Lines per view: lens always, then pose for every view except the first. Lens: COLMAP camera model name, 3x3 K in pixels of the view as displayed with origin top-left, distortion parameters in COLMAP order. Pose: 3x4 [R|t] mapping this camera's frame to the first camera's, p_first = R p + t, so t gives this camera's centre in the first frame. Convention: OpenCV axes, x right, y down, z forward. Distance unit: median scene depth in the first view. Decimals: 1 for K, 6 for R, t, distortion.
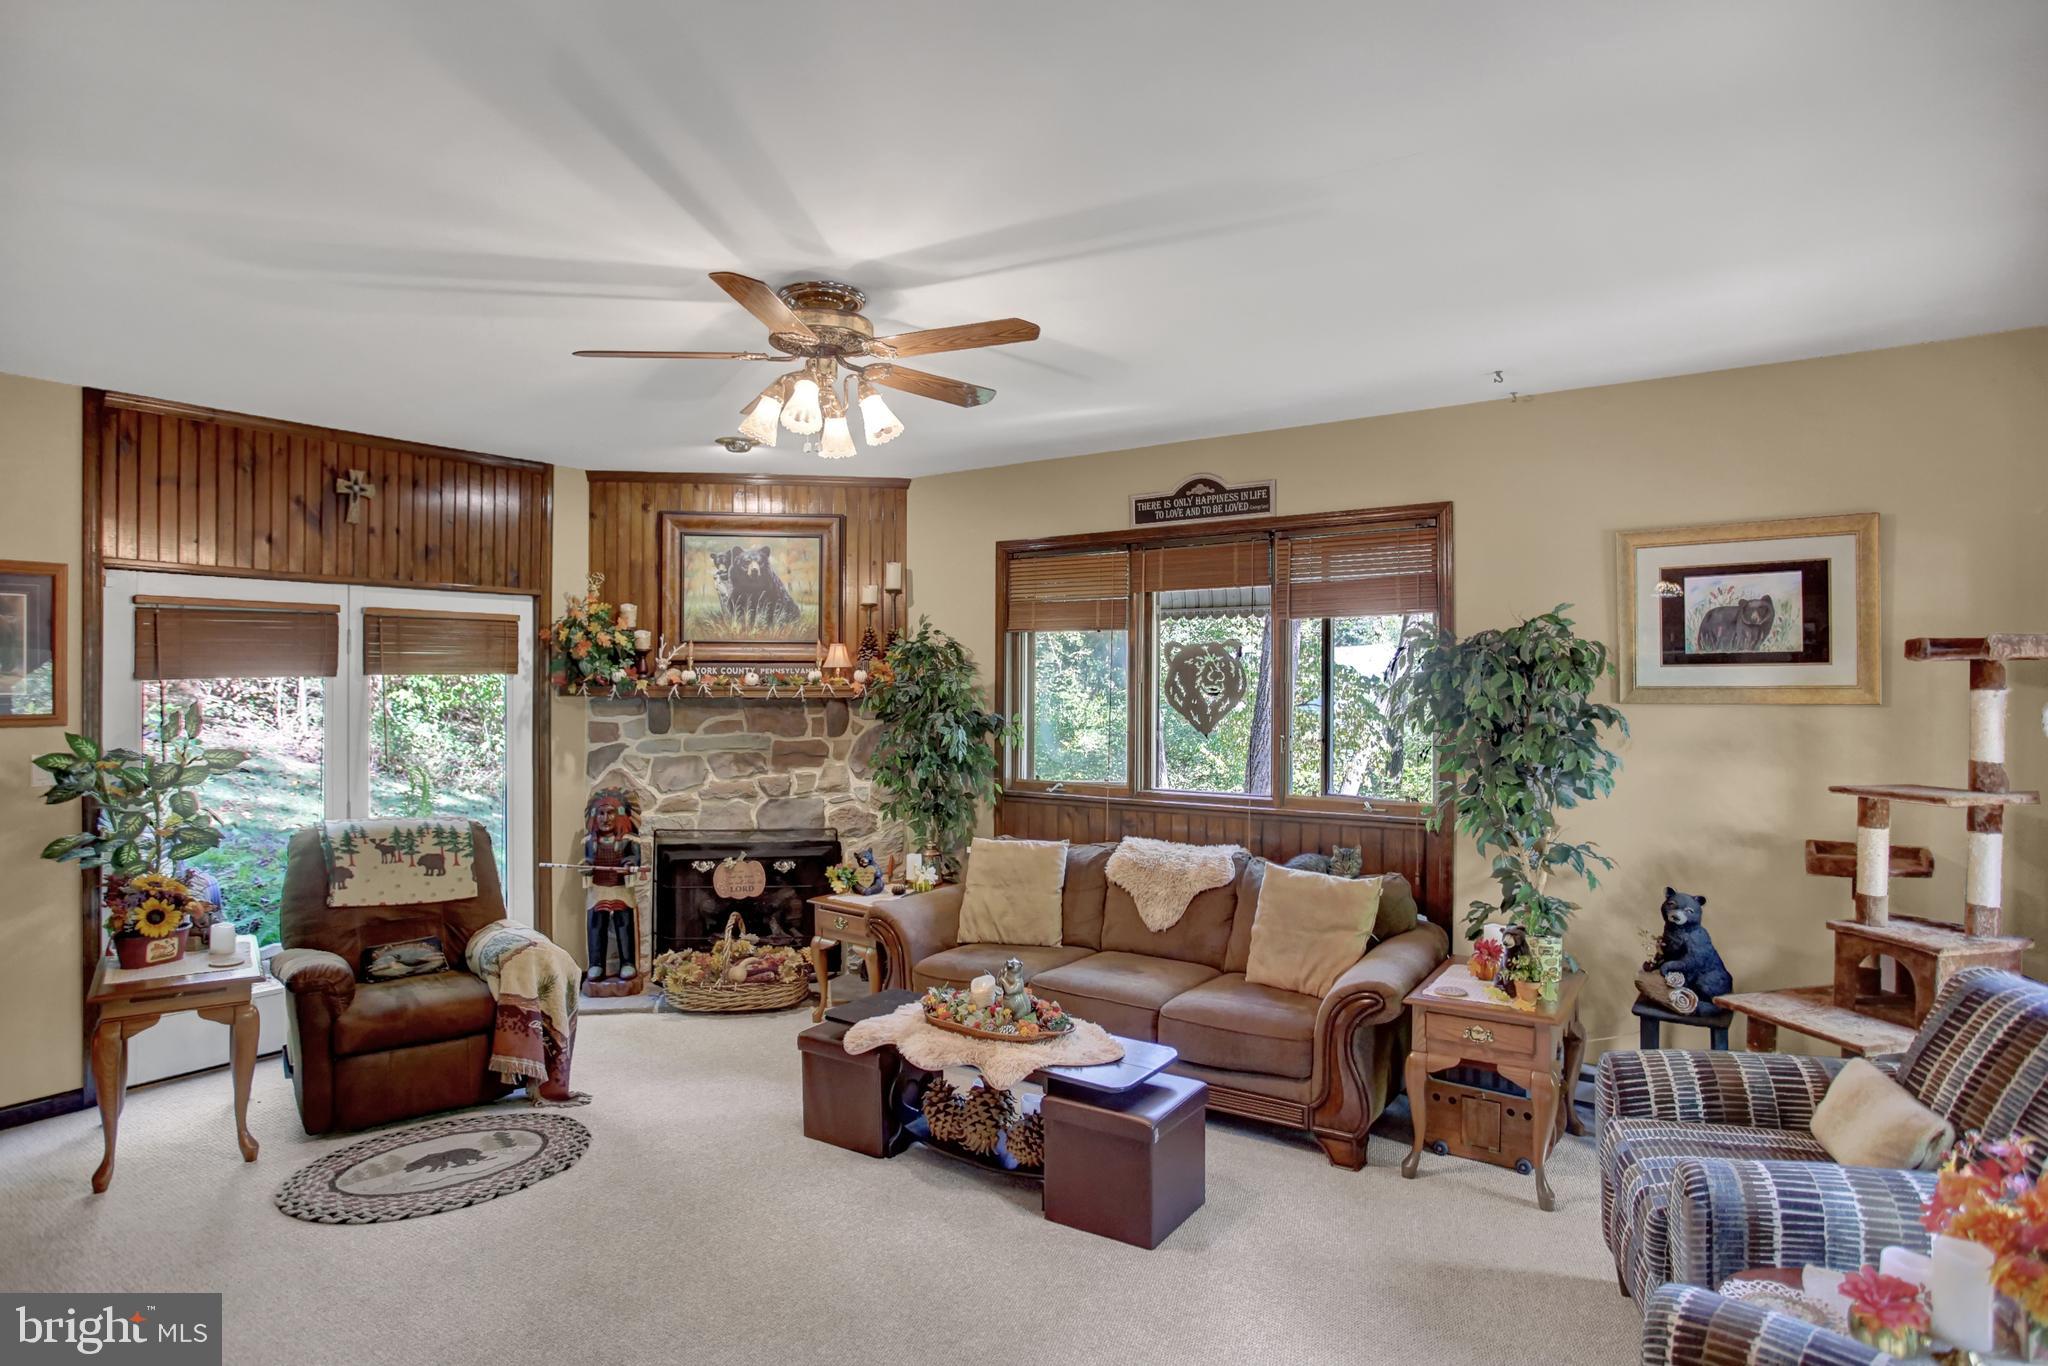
lens RADIAL K [[1134.6, 0, 1024.0], [0, 1134.6, 683.0], [0, 0, 1]] dist [-0.062450, 0.000332]
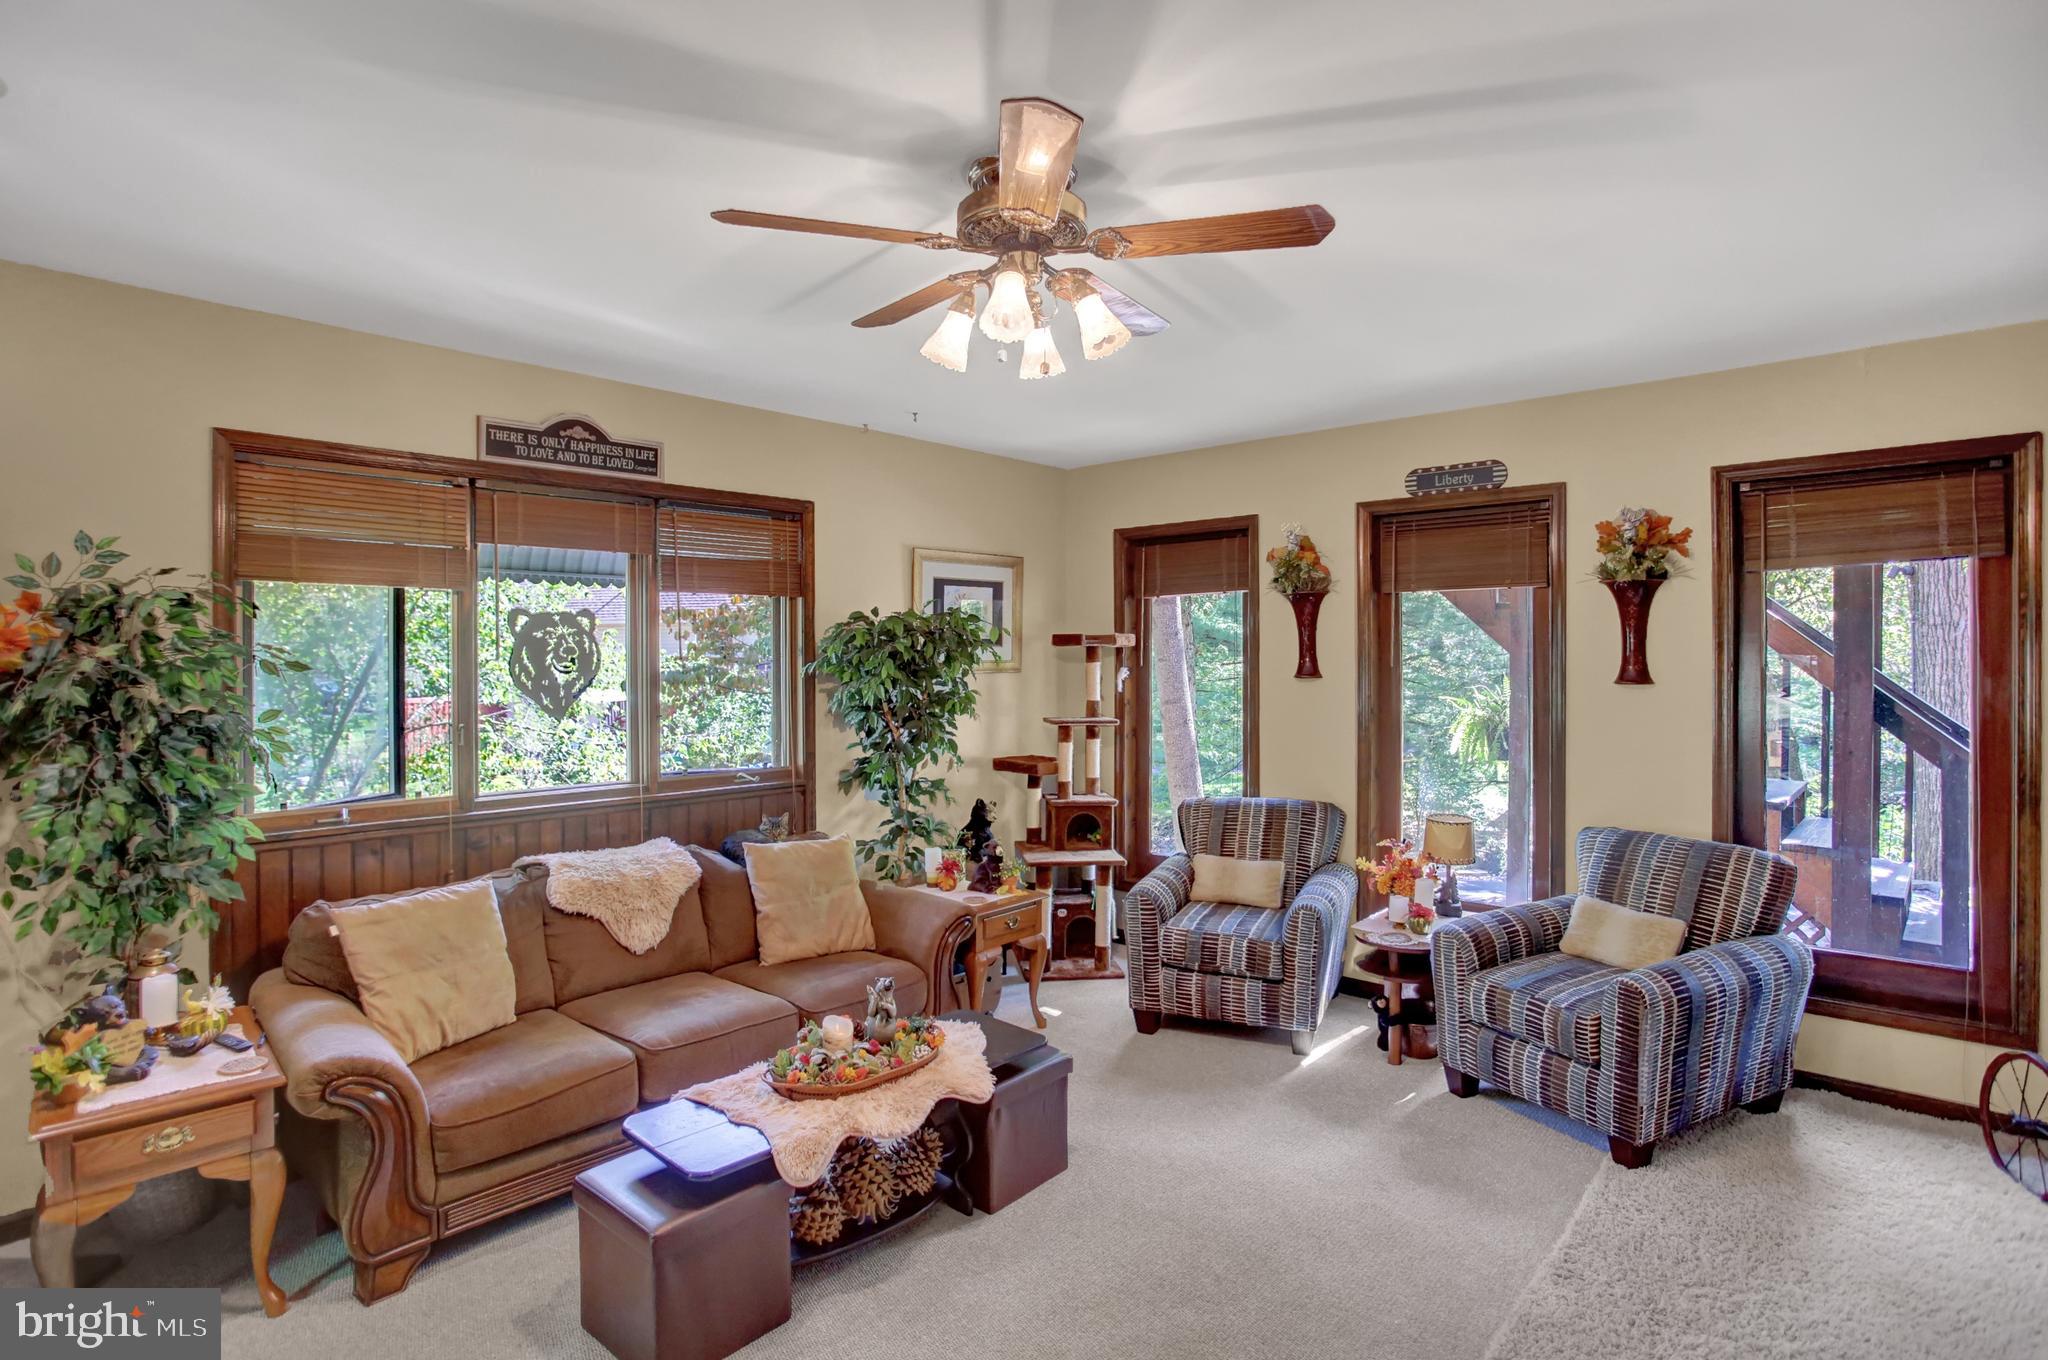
lens RADIAL K [[1047.2, 0, 1020.0], [0, 1047.2, 664.7], [0, 0, 1]] dist [-0.046761, 0.017765]
pose [[0.133302, -0.011765, 0.991006, -0.570871], [-0.001165, 0.999927, 0.012028, -0.005930], [-0.991075, -0.002757, 0.133279, 0.558902]]
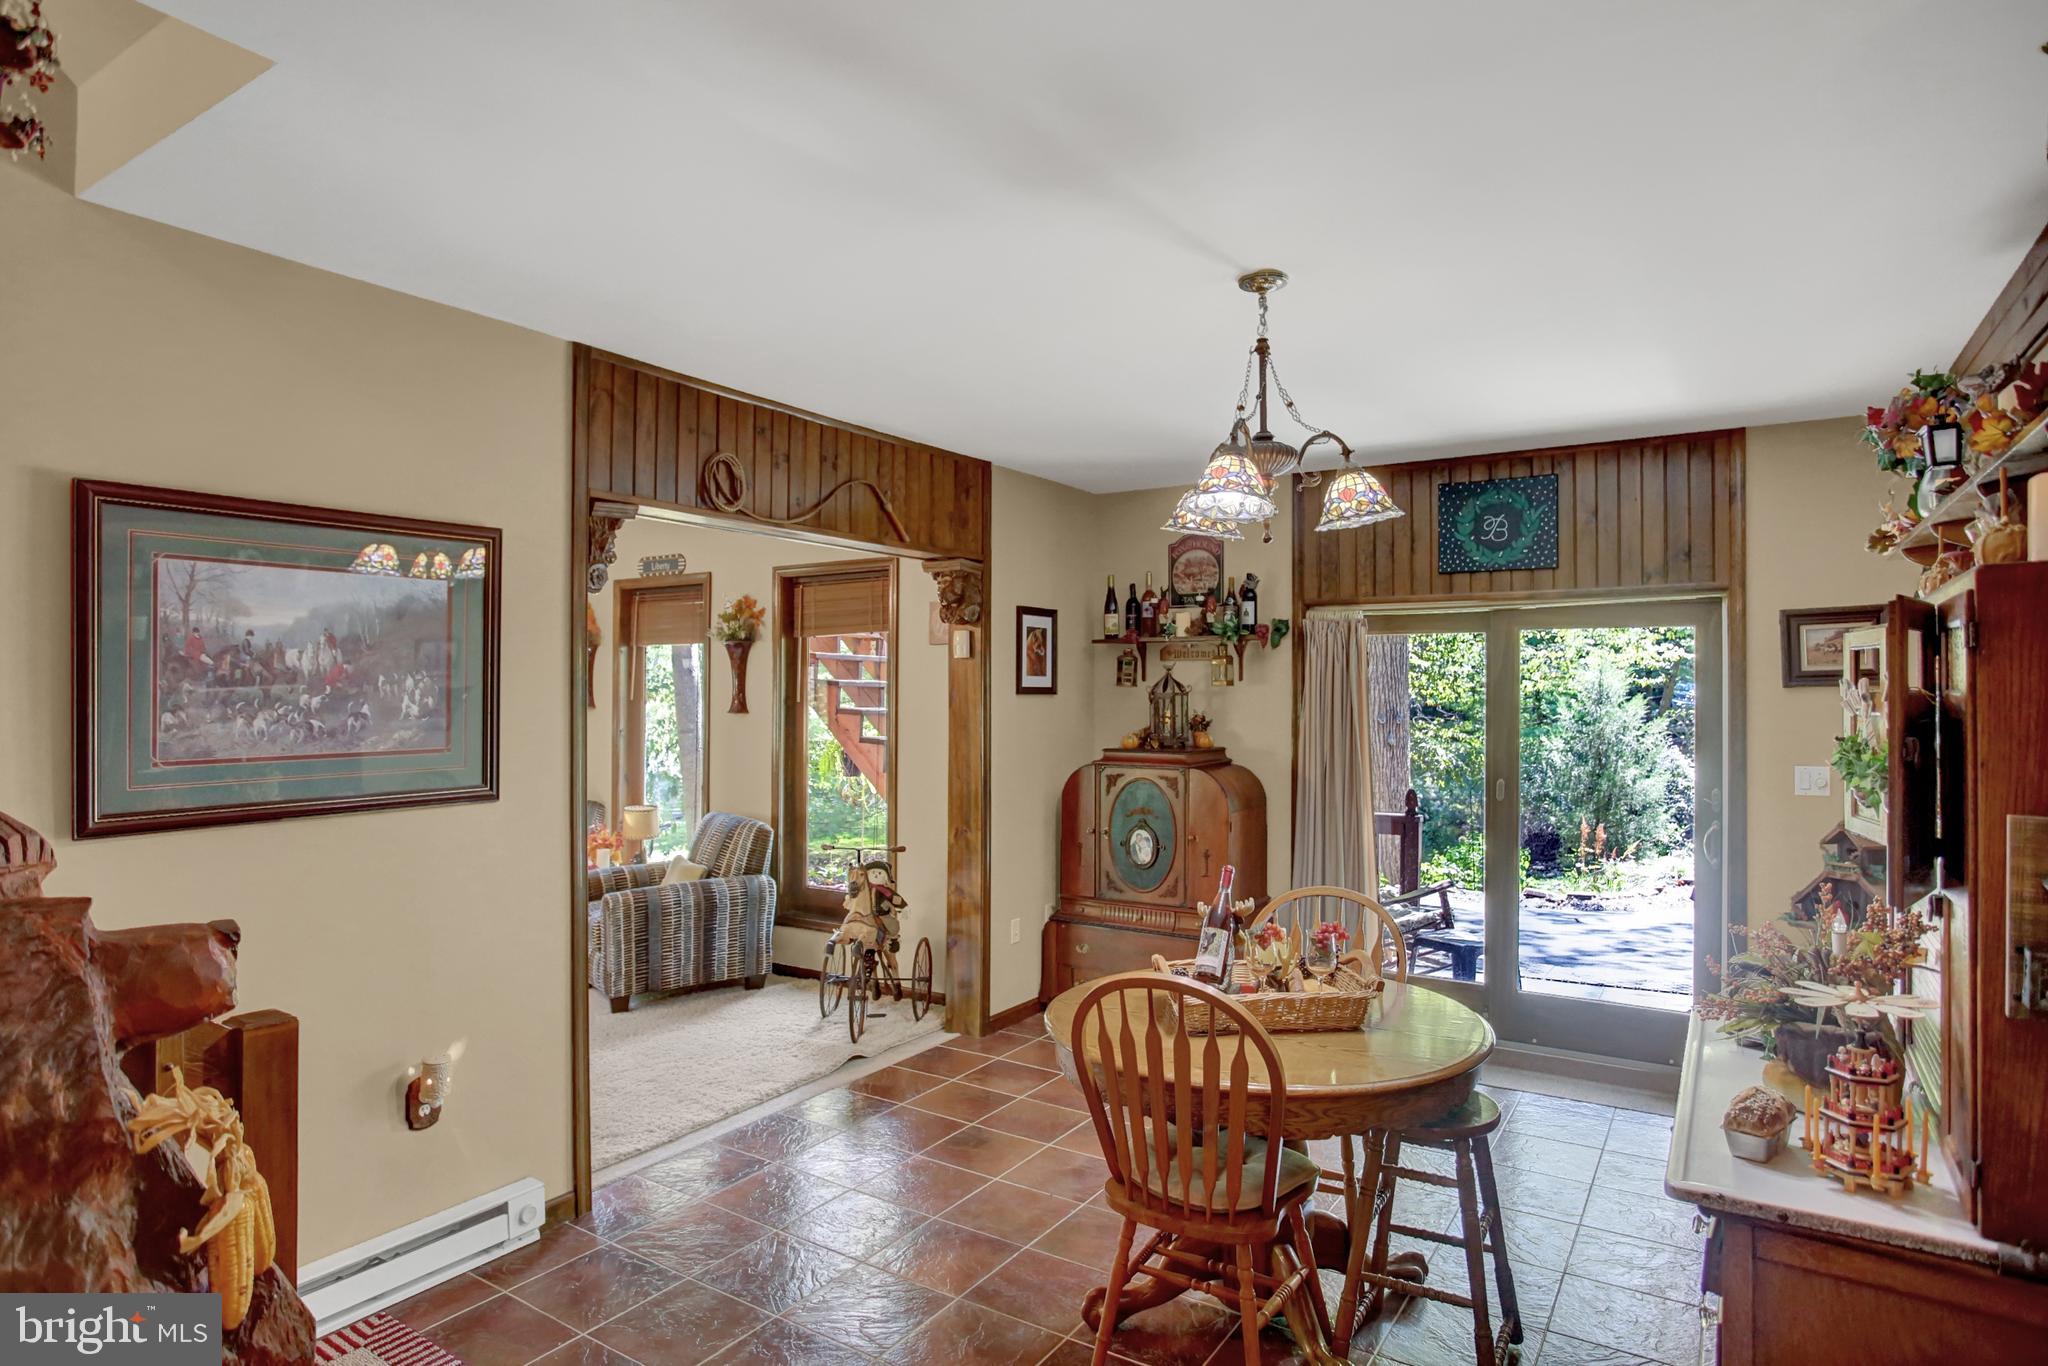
lens RADIAL K [[1134.6, 0, 1024.0], [0, 1134.6, 683.0], [0, 0, 1]] dist [-0.062450, 0.000332]
pose [[-0.040802, 0.007804, 0.999137, -1.007700], [-0.014322, 0.999862, -0.008395, -0.009592], [-0.999065, -0.014653, -0.040685, -0.077744]]
